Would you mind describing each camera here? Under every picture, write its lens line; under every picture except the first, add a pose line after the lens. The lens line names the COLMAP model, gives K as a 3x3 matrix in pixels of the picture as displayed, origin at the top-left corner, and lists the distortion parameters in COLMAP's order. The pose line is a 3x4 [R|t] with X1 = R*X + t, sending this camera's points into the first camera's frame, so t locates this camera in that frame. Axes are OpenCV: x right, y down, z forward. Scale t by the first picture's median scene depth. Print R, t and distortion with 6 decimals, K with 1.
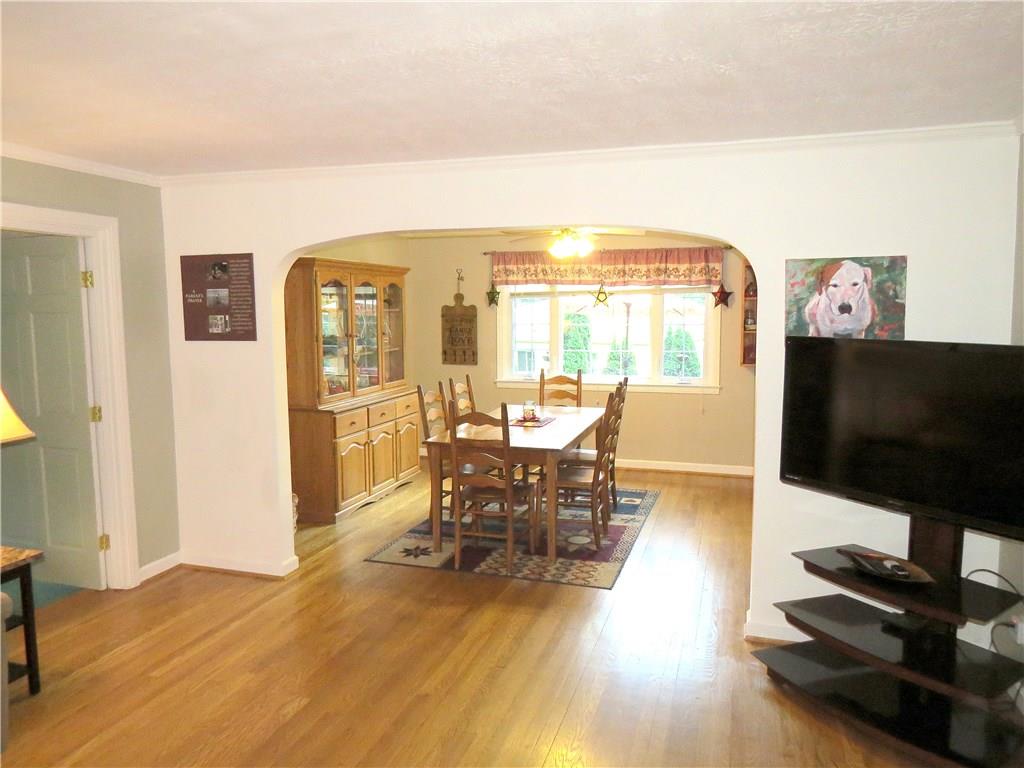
lens RADIAL K [[733.2, 0, 515.0], [0, 733.2, 386.9], [0, 0, 1]] dist [-0.022989, 0.010838]
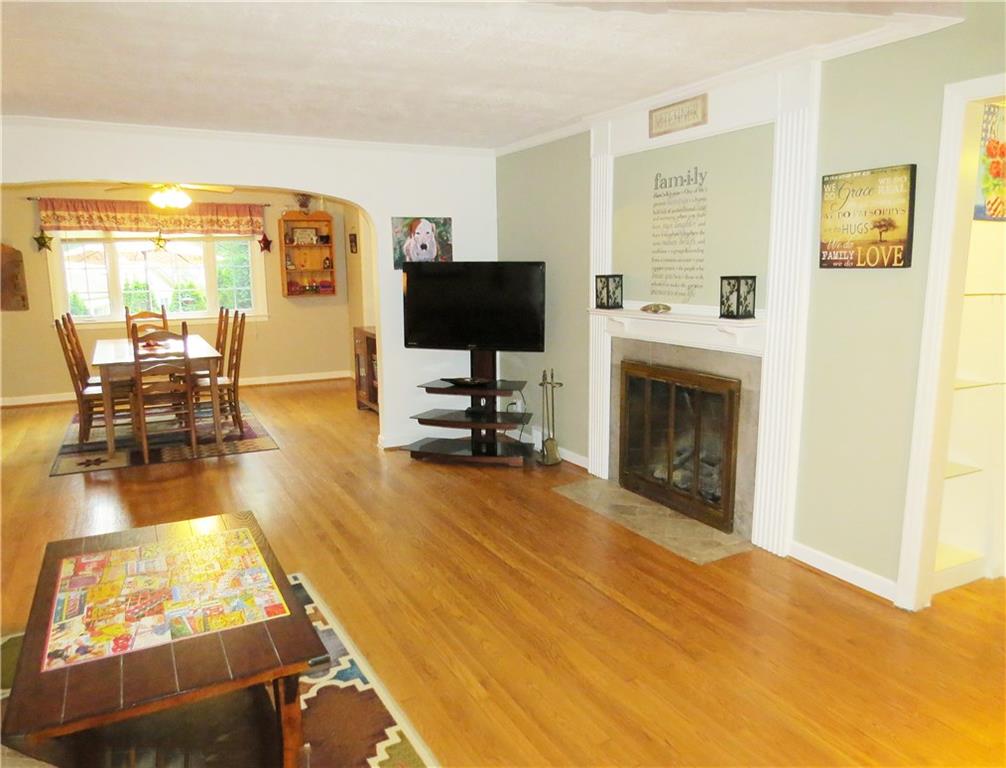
lens RADIAL K [[705.9, 0, 499.9], [0, 705.9, 379.1], [0, 0, 1]] dist [-0.007639, -0.008064]
pose [[0.705913, -0.118366, 0.698339, -0.374737], [0.080765, 0.992959, 0.086663, 0.044838], [-0.703679, -0.004775, 0.710502, -0.196109]]
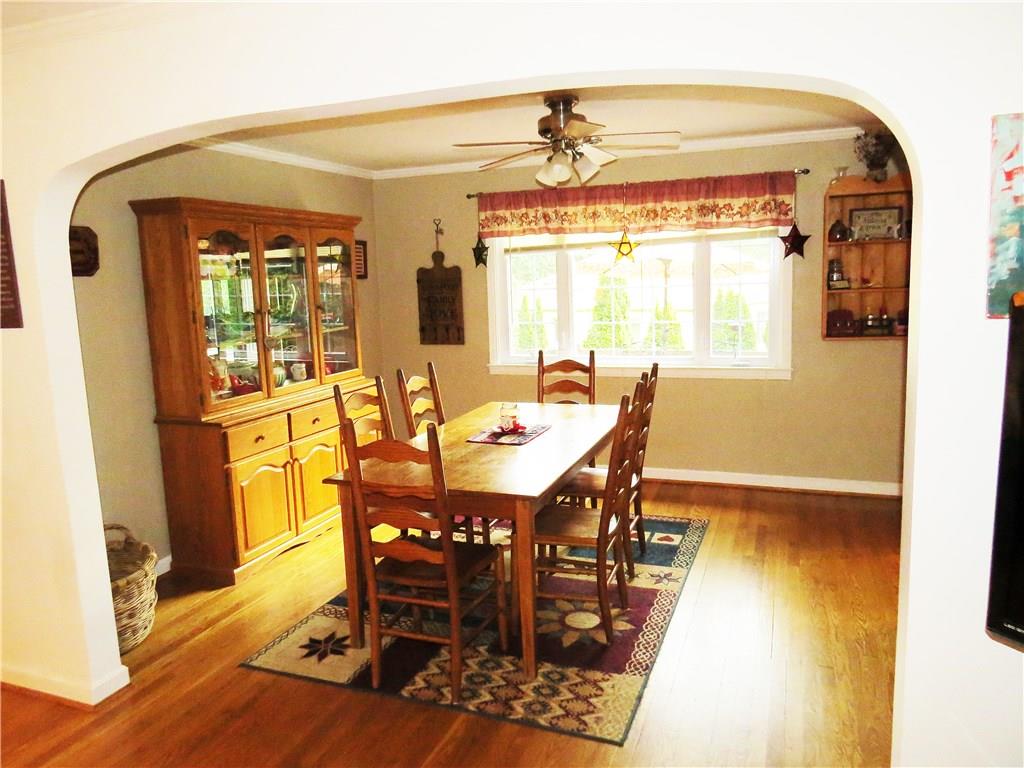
lens RADIAL K [[733.2, 0, 514.8], [0, 733.2, 384.6], [0, 0, 1]] dist [-0.022989, 0.010838]
pose [[0.997635, -0.018900, -0.066088, 0.067450], [0.021488, 0.999021, 0.038667, -0.022875], [0.065292, -0.039996, 0.997064, 0.324369]]
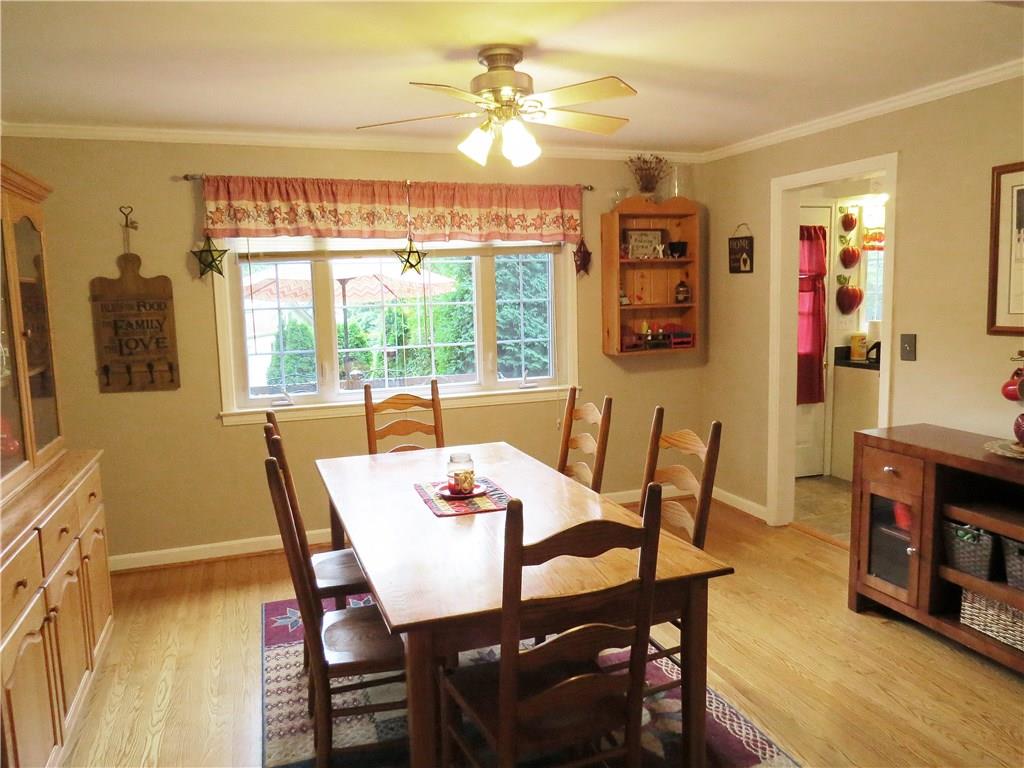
lens RADIAL K [[733.2, 0, 507.7], [0, 733.2, 387.1], [0, 0, 1]] dist [-0.022989, 0.010838]
pose [[0.800584, -0.091398, 0.592209, -0.234114], [0.086162, 0.995587, 0.037174, -0.040099], [-0.592994, 0.021264, 0.804926, 0.574305]]
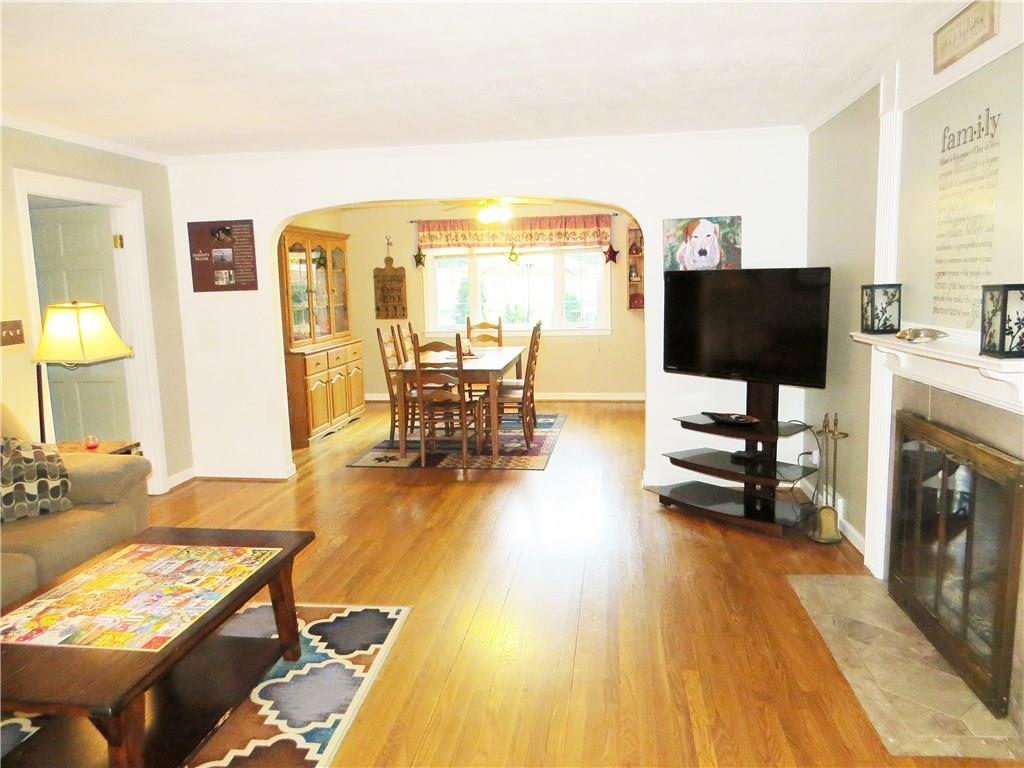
lens RADIAL K [[733.2, 0, 513.4], [0, 733.2, 383.8], [0, 0, 1]] dist [-0.022989, 0.010838]
pose [[0.986942, -0.041877, 0.155538, -0.094034], [0.037161, 0.998761, 0.033107, 0.054402], [-0.156731, -0.026895, 0.987275, -0.230110]]
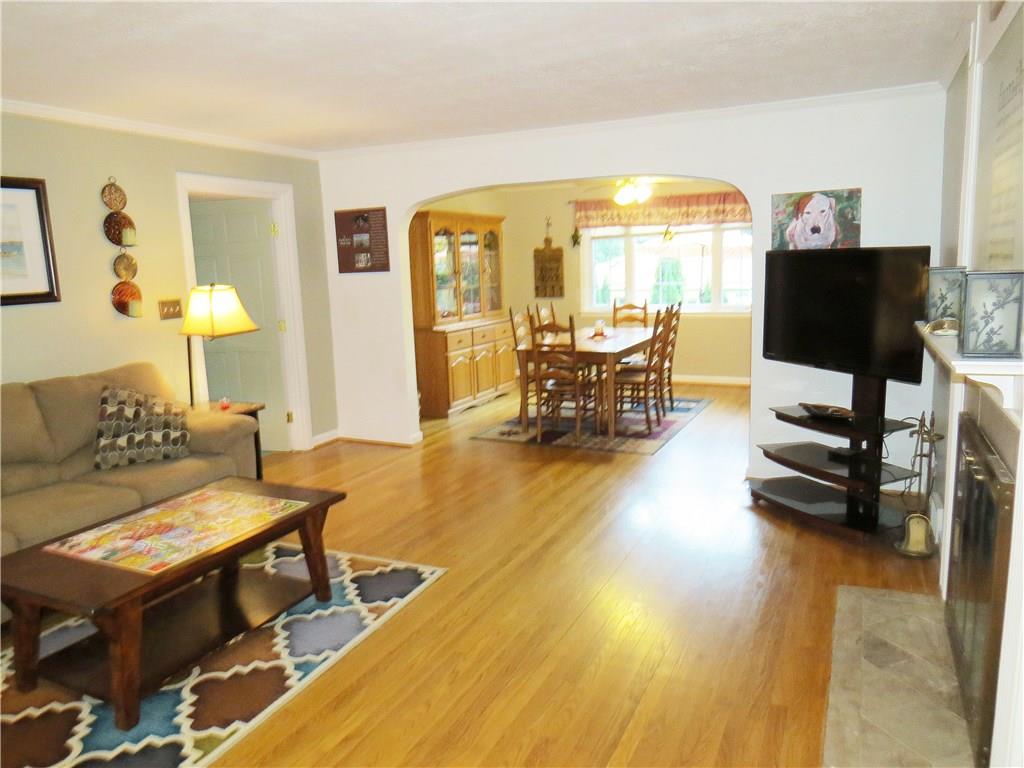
lens RADIAL K [[733.2, 0, 513.6], [0, 733.2, 387.5], [0, 0, 1]] dist [-0.022989, 0.010838]
pose [[0.988648, -0.002542, -0.150230, 0.060774], [0.011828, 0.998071, 0.060950, 0.054371], [0.149785, -0.062035, 0.986771, -0.248566]]
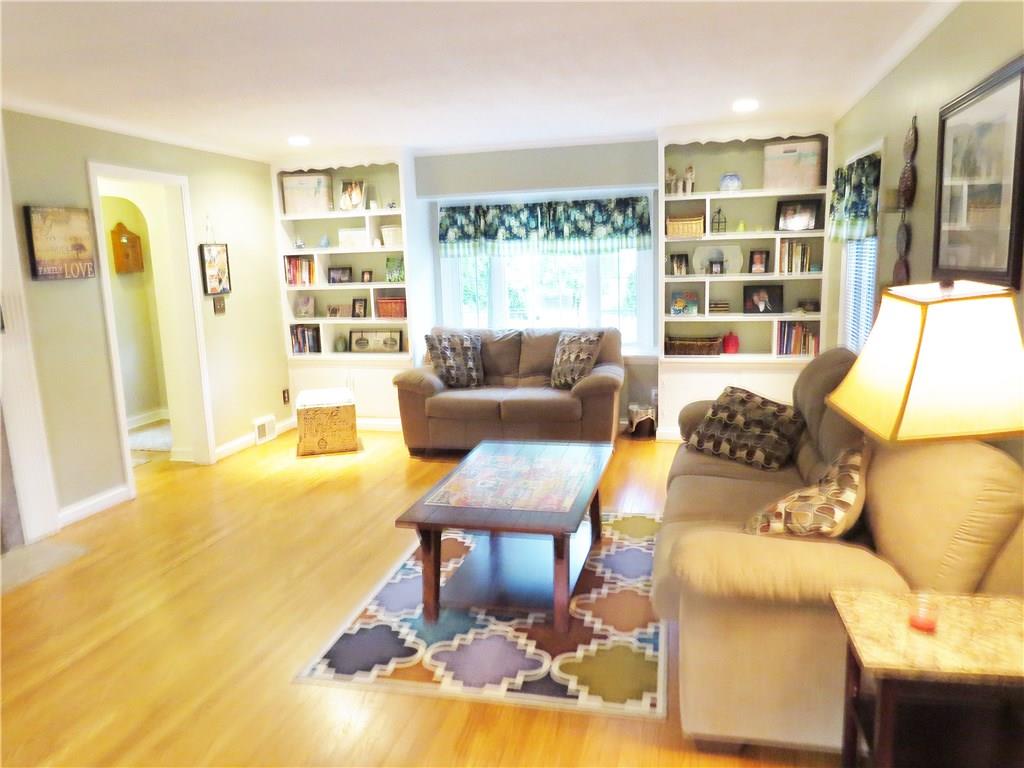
lens RADIAL K [[733.2, 0, 510.3], [0, 733.2, 385.4], [0, 0, 1]] dist [-0.022989, 0.010838]
pose [[-0.998362, 0.045823, -0.034261, -0.222433], [0.034412, 0.959303, 0.280274, -0.059067], [0.045710, 0.278636, -0.959308, 0.757934]]
